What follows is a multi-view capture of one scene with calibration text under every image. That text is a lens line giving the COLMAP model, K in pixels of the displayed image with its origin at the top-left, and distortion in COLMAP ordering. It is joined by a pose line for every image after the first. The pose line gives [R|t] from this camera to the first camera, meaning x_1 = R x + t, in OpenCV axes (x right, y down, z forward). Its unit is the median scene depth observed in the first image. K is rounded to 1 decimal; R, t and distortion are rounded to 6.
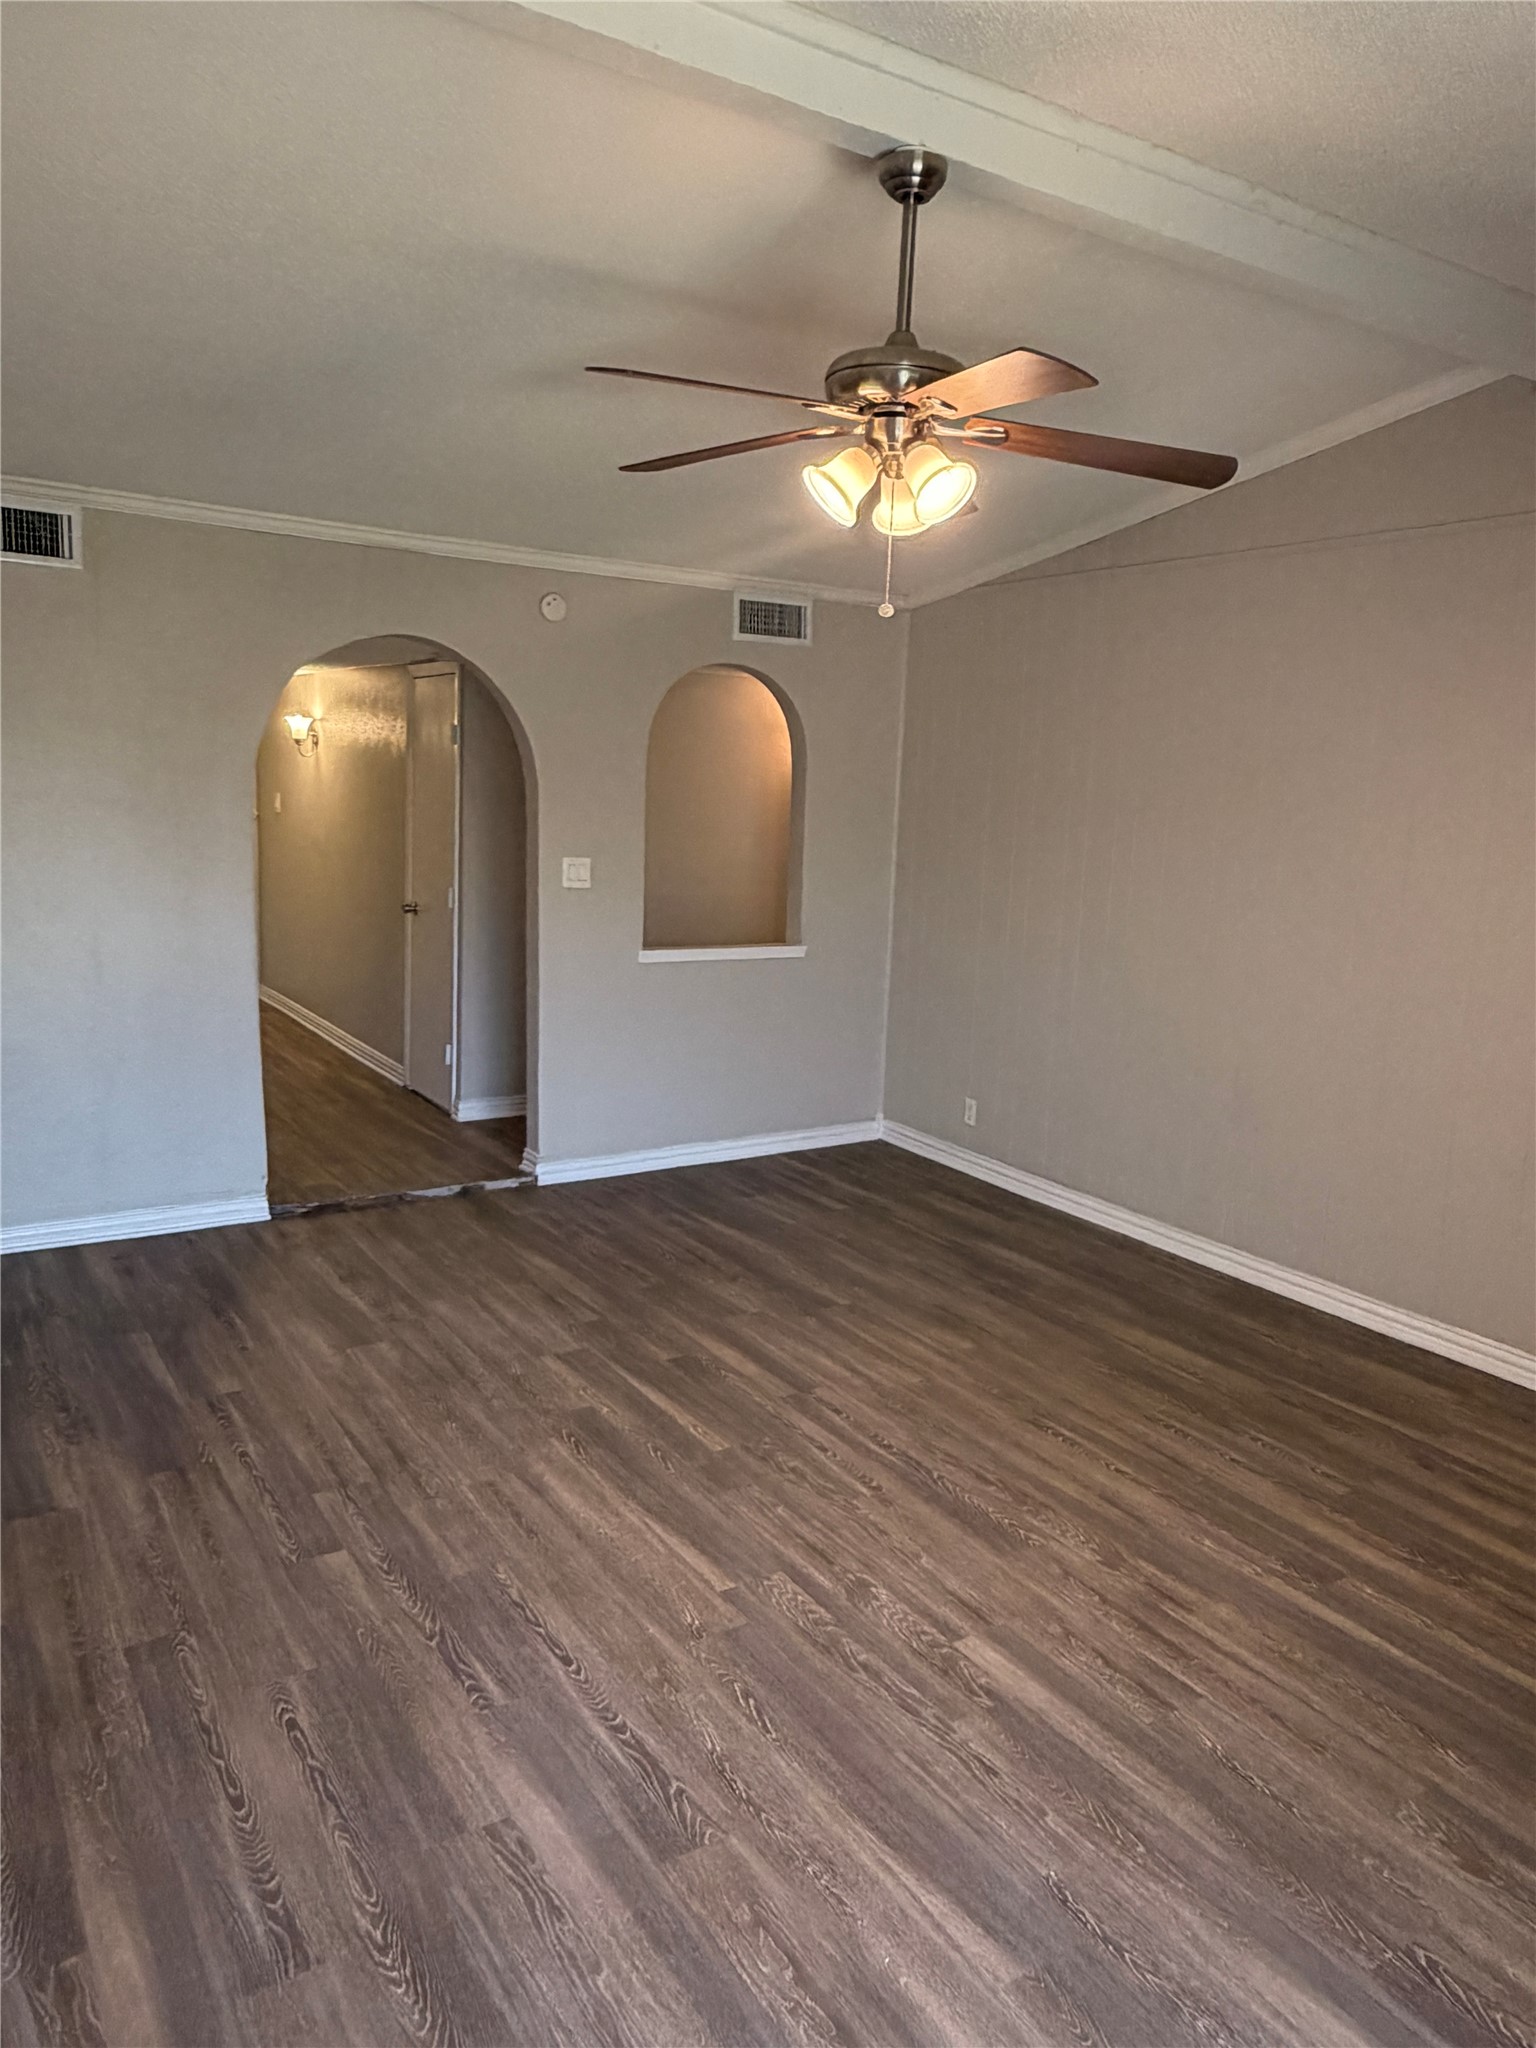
lens RADIAL K [[1430.3, 0, 758.4], [0, 1430.3, 1024.5], [0, 0, 1]] dist [-0.000378, -0.000729]
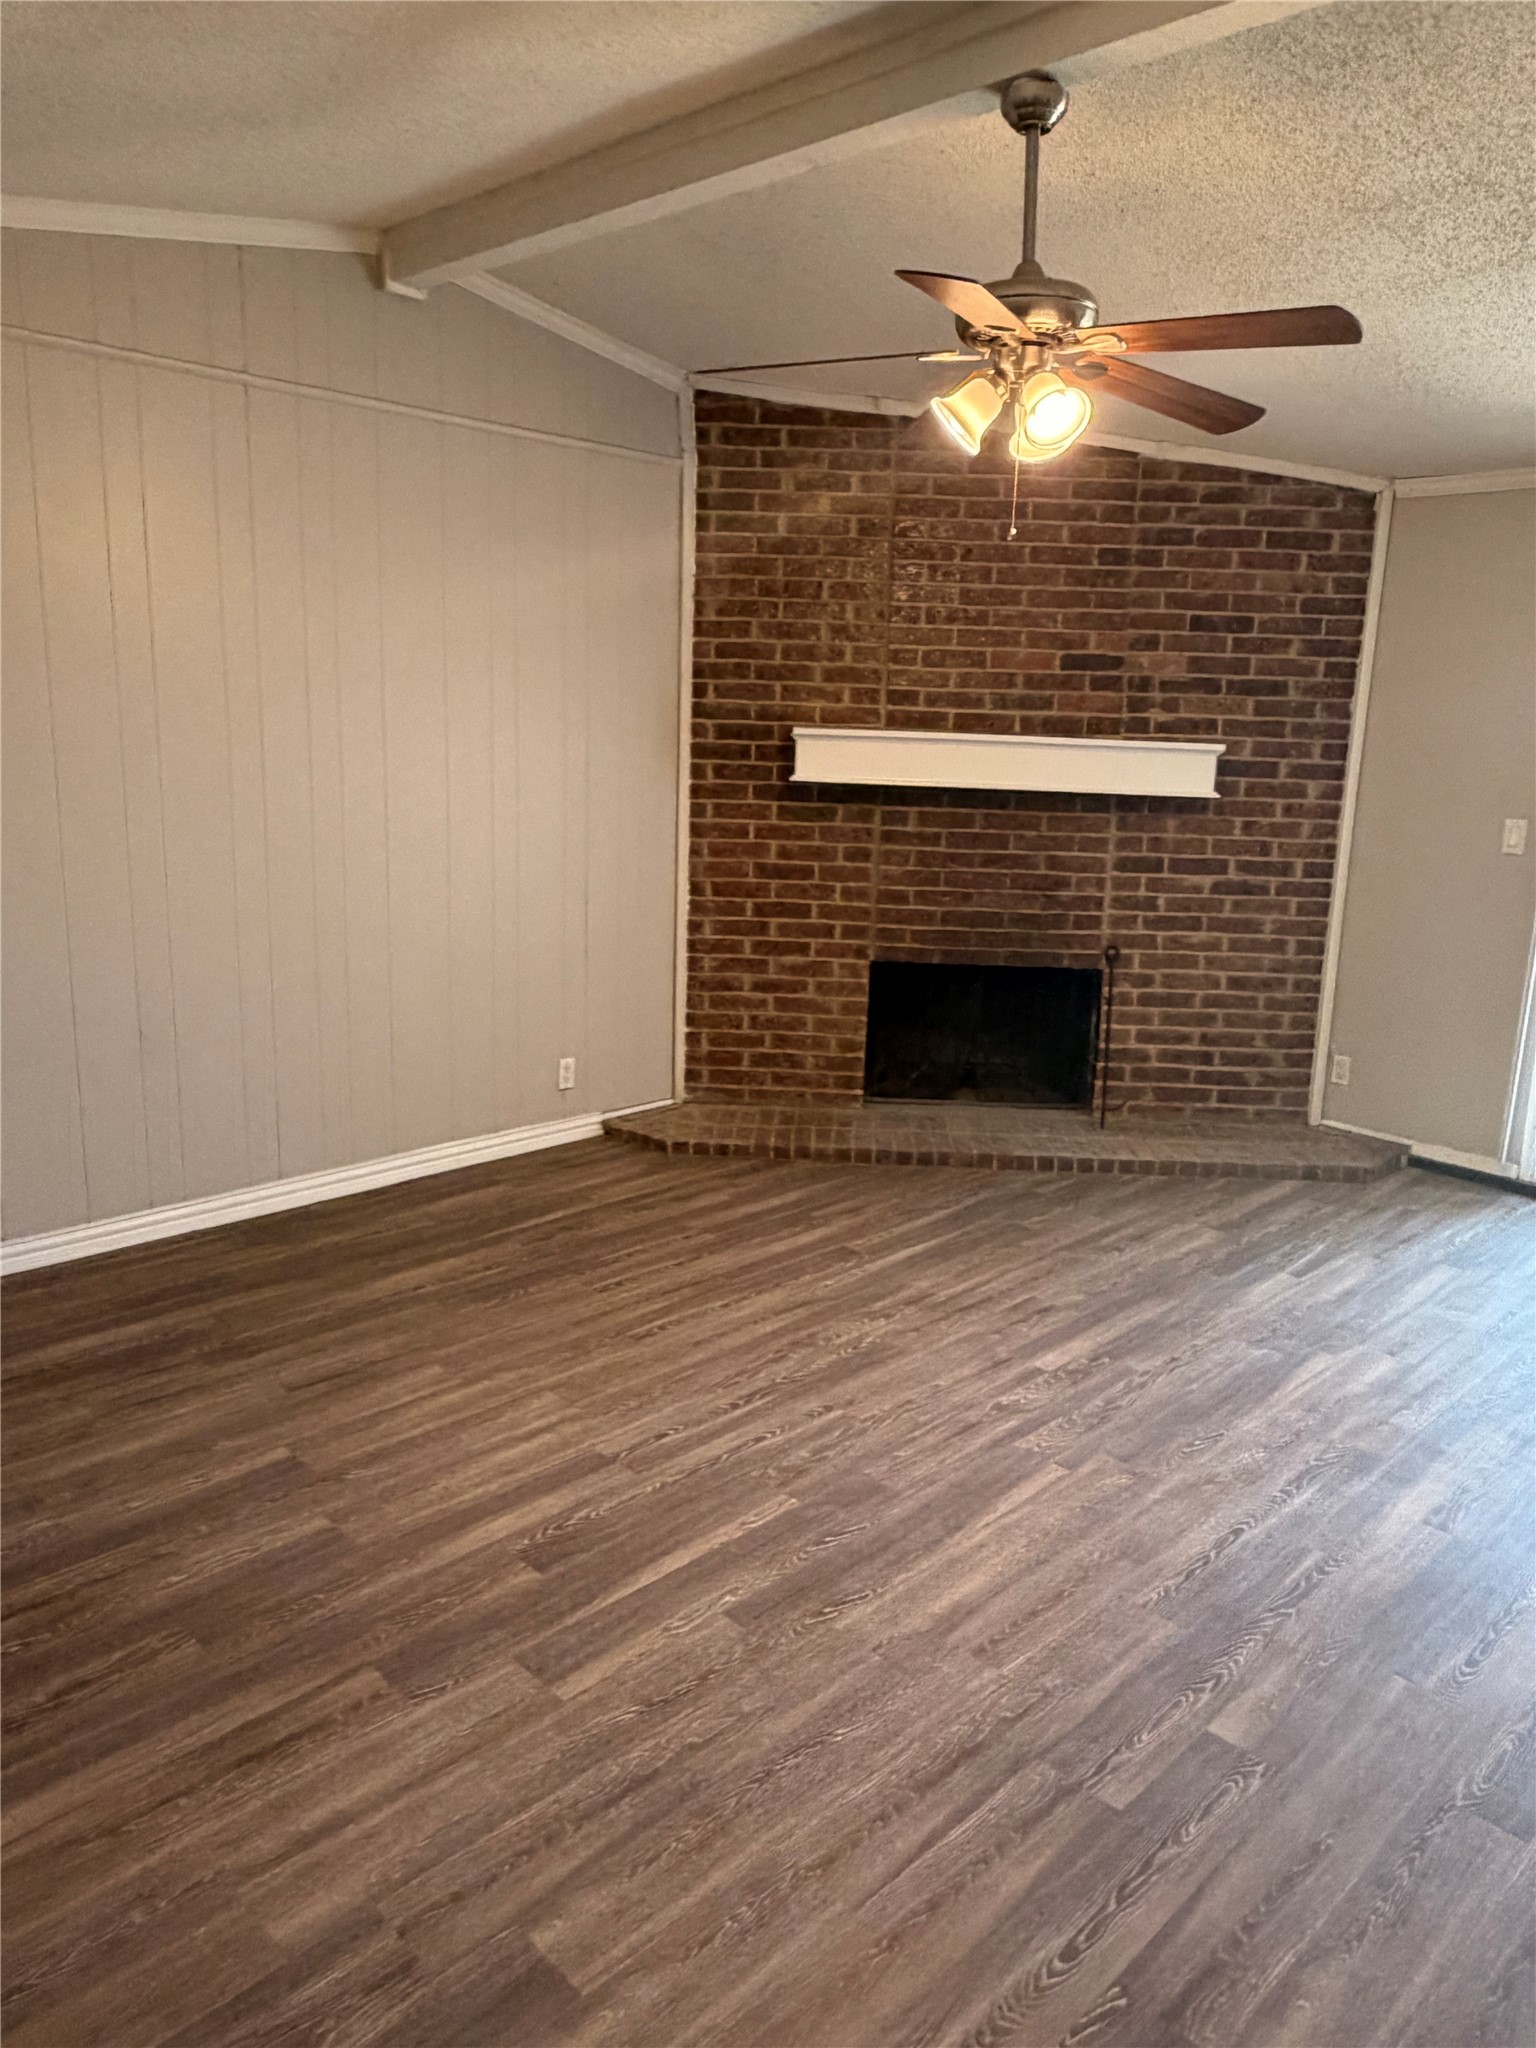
lens RADIAL K [[1430.3, 0, 758.4], [0, 1430.3, 1024.5], [0, 0, 1]] dist [-0.000378, -0.000729]
pose [[-0.219492, -0.261382, 0.939948, -0.788523], [0.118682, 0.949134, 0.291650, -0.233619], [-0.968369, 0.175570, -0.177305, 1.184181]]
